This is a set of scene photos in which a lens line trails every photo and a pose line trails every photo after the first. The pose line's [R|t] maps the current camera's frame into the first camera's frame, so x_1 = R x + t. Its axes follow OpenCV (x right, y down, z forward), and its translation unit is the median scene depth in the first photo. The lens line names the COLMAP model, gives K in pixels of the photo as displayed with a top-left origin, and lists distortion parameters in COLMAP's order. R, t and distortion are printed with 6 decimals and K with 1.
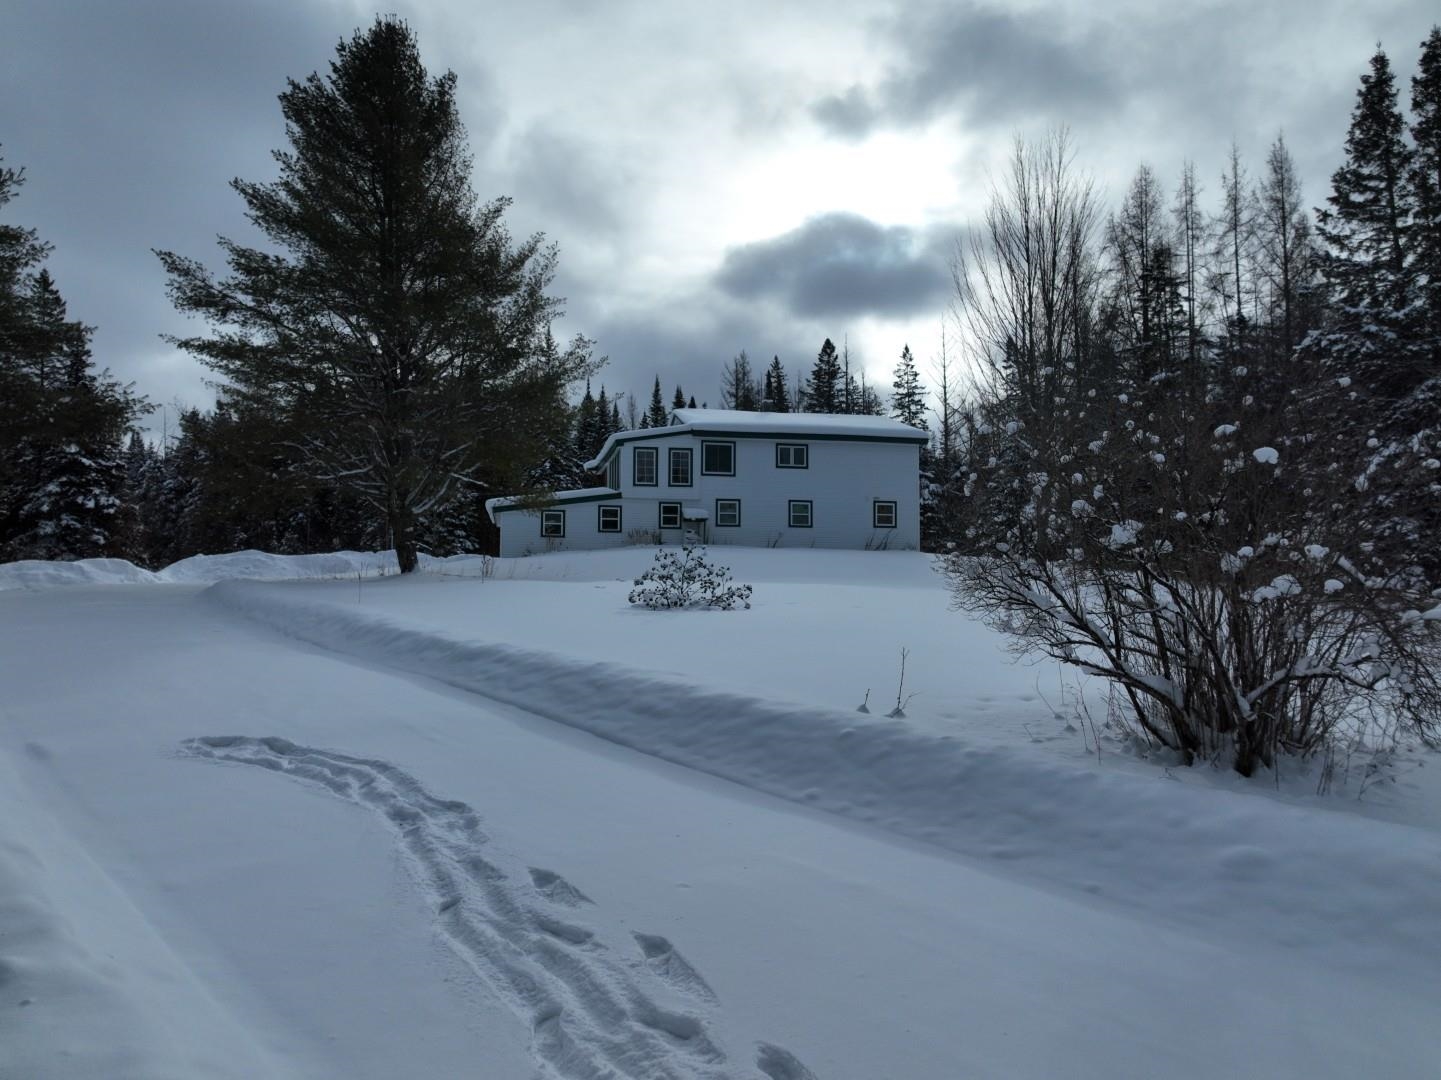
lens RADIAL K [[1015.5, 0, 721.4], [0, 1015.5, 534.4], [0, 0, 1]] dist [0.002954, 0.011138]
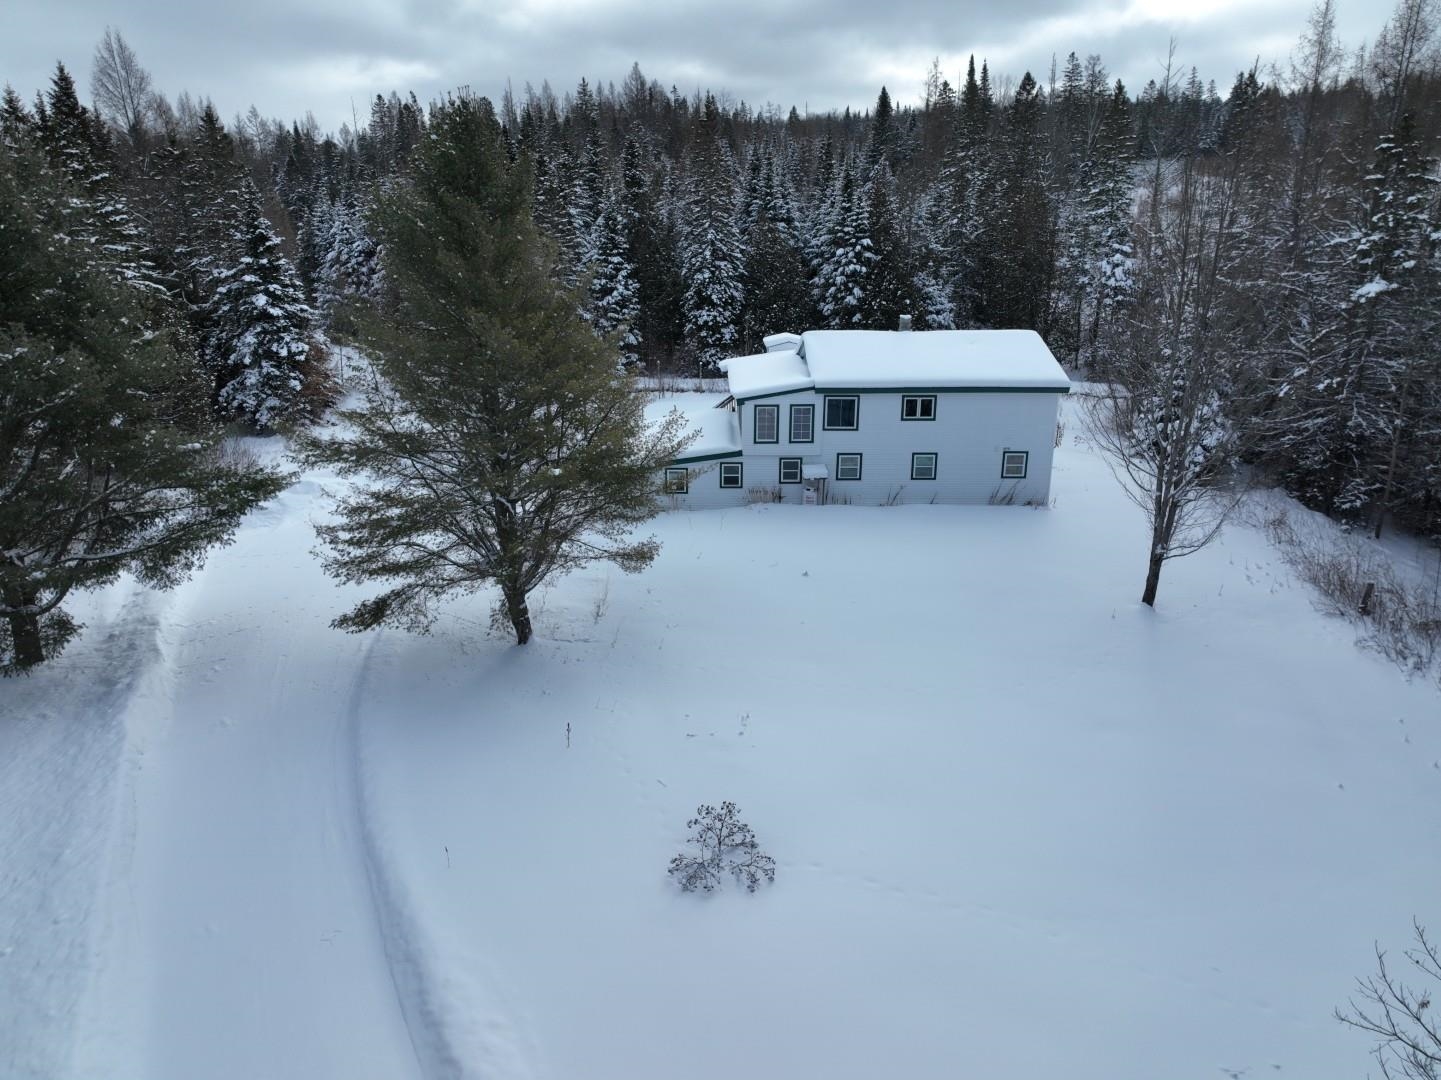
lens RADIAL K [[1015.5, 0, 721.4], [0, 1015.5, 534.4], [0, 0, 1]] dist [0.002954, 0.011138]
pose [[0.981452, 0.054647, -0.183755, 0.050229], [0.012383, 0.938439, 0.345222, -0.217641], [0.191308, -0.341094, 0.920356, 0.022691]]
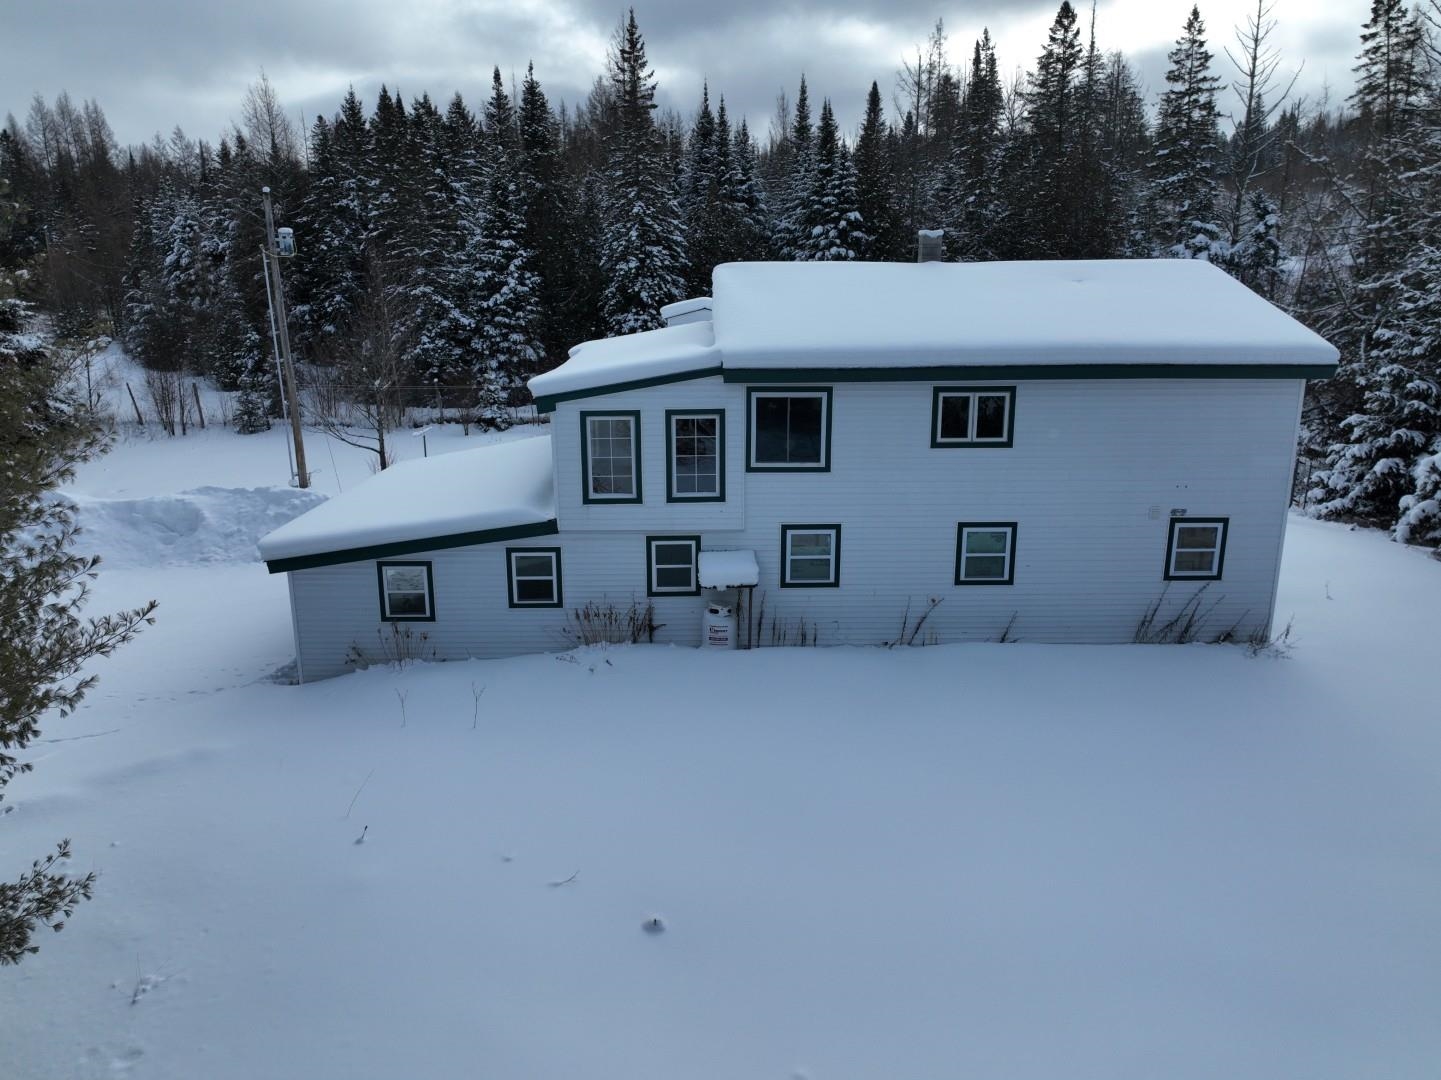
lens RADIAL K [[1015.5, 0, 721.4], [0, 1015.5, 534.4], [0, 0, 1]] dist [0.002954, 0.011138]
pose [[0.982521, 0.039021, -0.182014, 0.033549], [0.017320, 0.954378, 0.298099, -0.112621], [0.185343, -0.296041, 0.937021, 0.423451]]
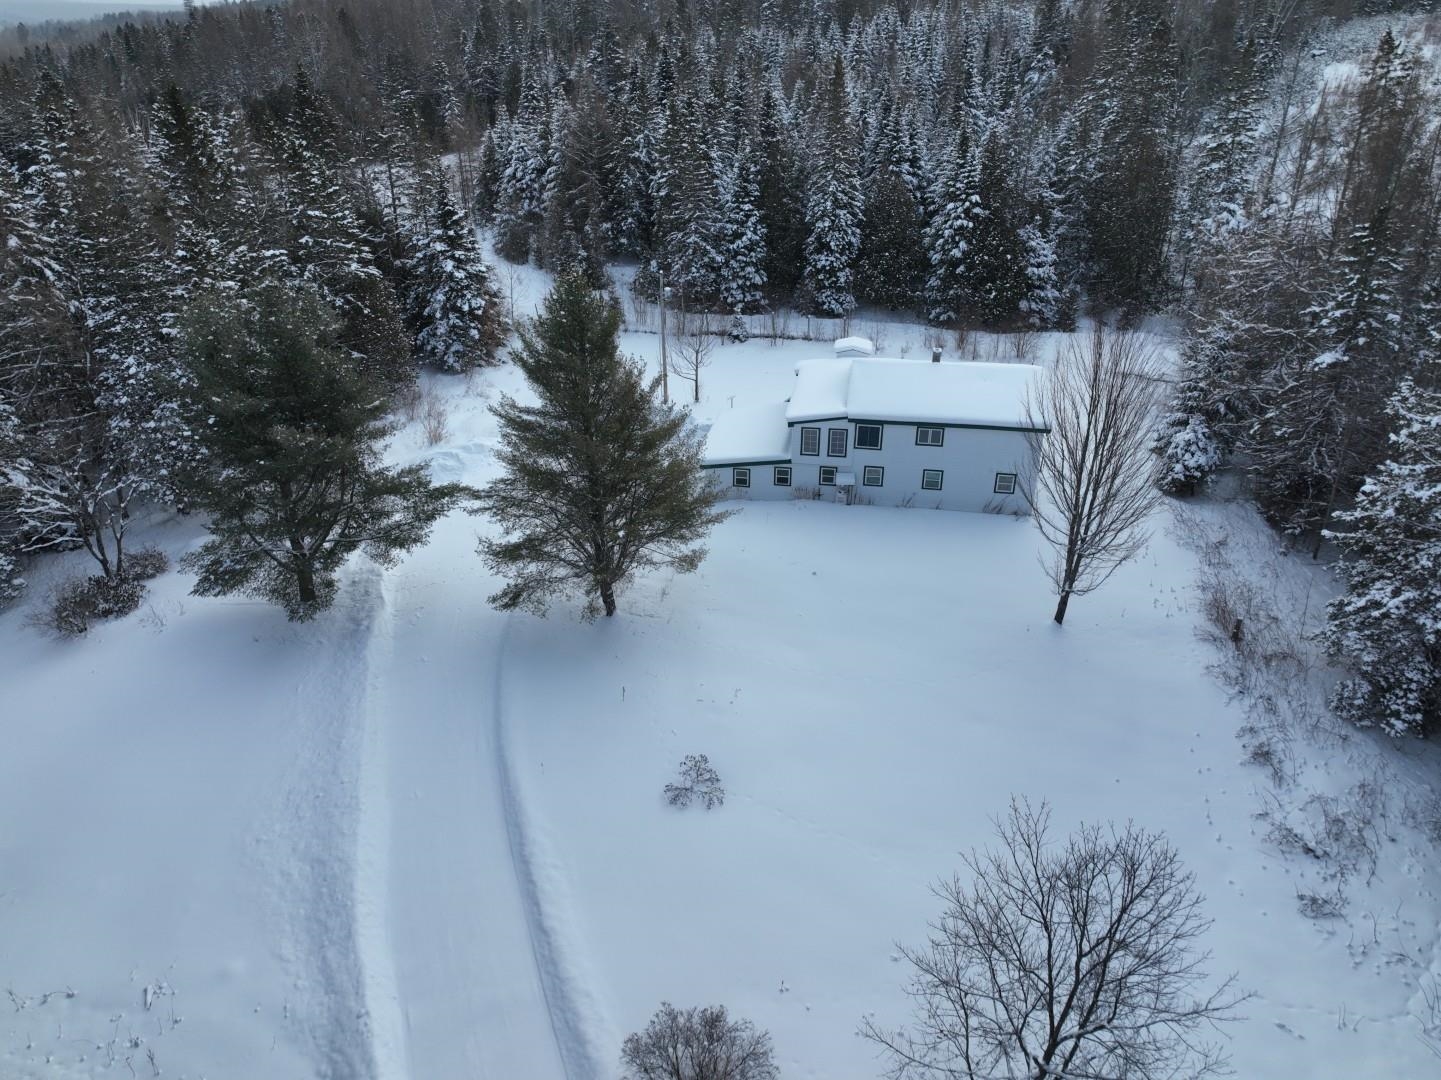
lens RADIAL K [[1015.5, 0, 721.4], [0, 1015.5, 534.4], [0, 0, 1]] dist [0.002954, 0.011138]
pose [[0.932590, 0.159914, -0.323578, 0.183161], [0.021964, 0.869690, 0.493109, -0.427982], [0.360268, -0.466976, 0.807552, -0.109359]]
